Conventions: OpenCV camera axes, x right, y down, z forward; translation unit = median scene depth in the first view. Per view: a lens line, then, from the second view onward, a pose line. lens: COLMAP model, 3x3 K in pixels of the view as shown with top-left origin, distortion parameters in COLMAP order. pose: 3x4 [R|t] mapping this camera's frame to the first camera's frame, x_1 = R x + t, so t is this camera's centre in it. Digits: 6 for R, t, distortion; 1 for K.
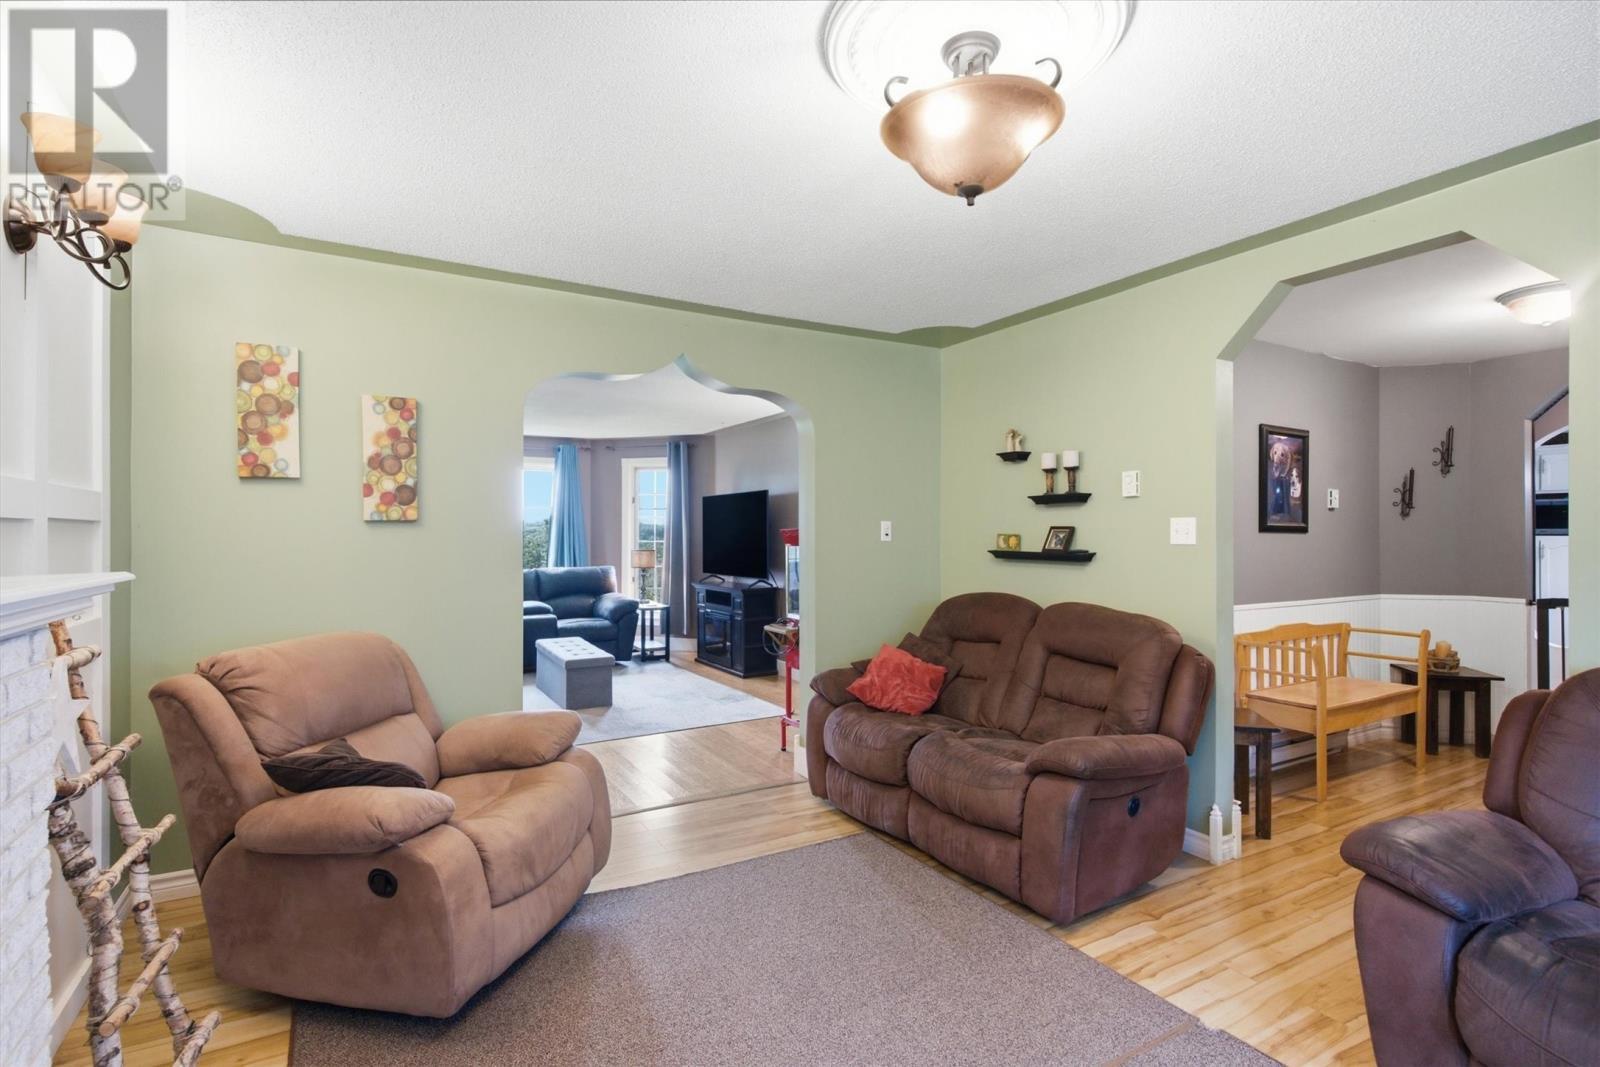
lens RADIAL K [[774.4, 0, 800.0], [0, 774.4, 533.5], [0, 0, 1]] dist [-0.000573, -0.000135]
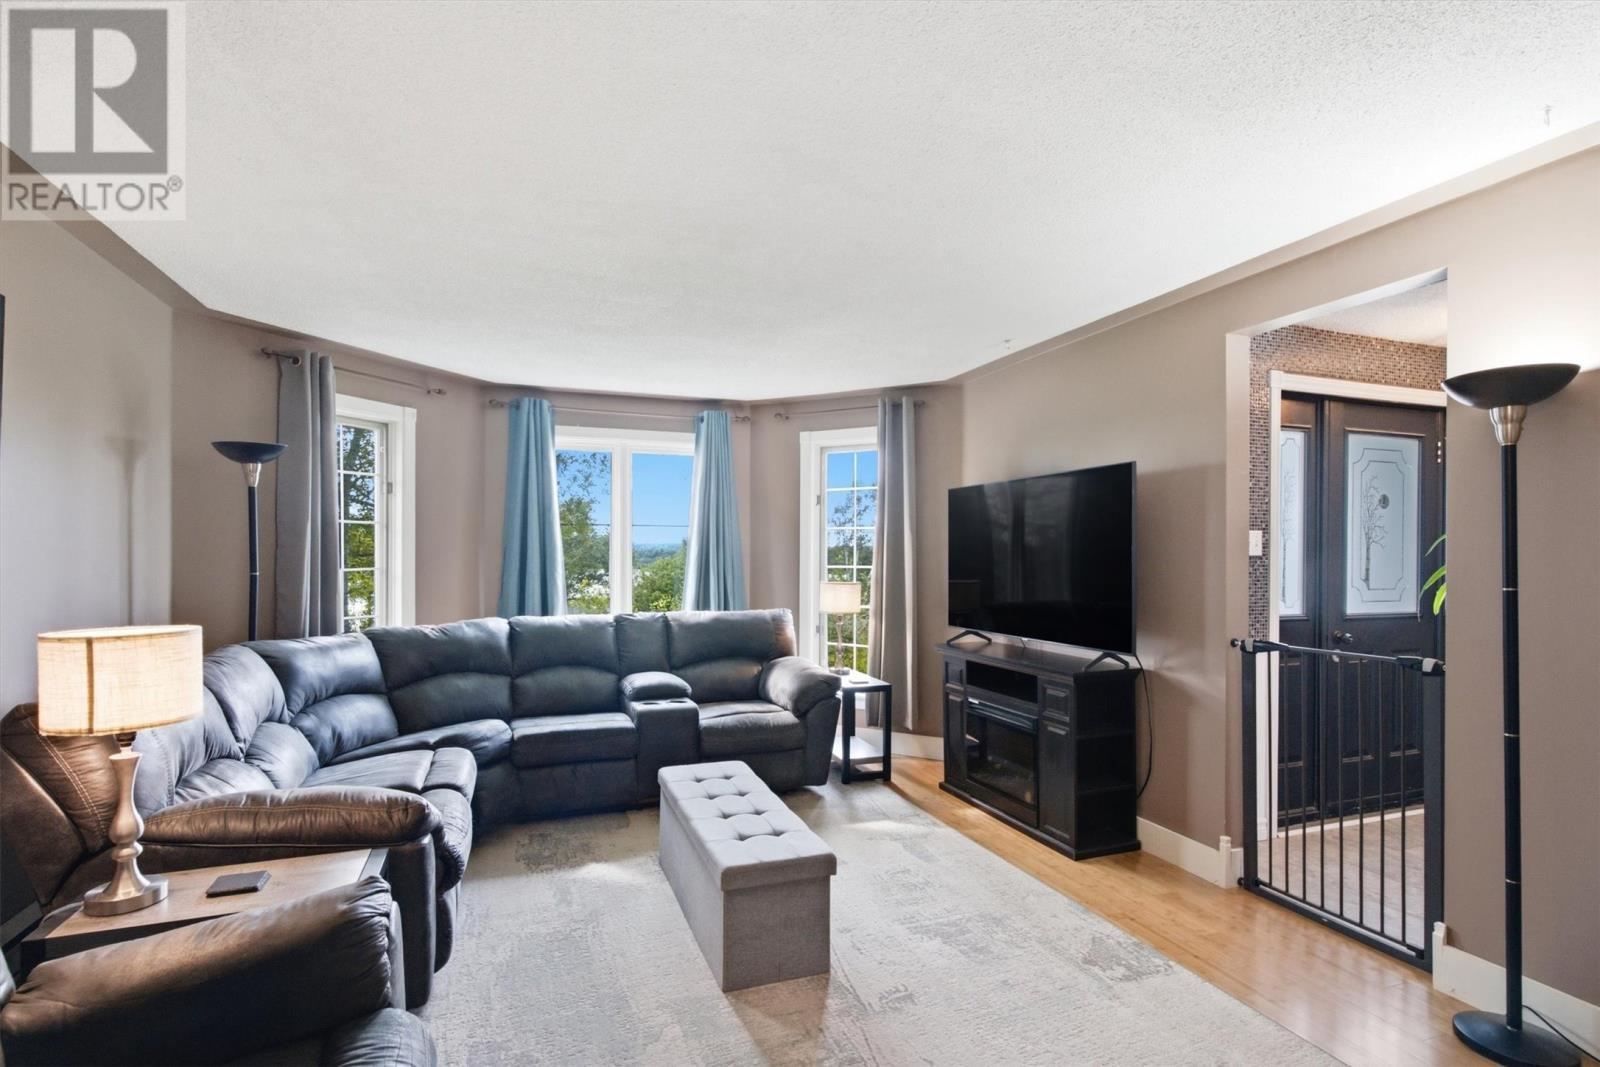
lens RADIAL K [[774.0, 0, 799.2], [0, 774.0, 553.9], [0, 0, 1]] dist [0.000237, -0.000011]
pose [[0.985982, 0.004925, -0.166780, -0.141340], [-0.004920, 0.999988, 0.000446, -0.000685], [0.166780, 0.000381, 0.985994, 0.436718]]
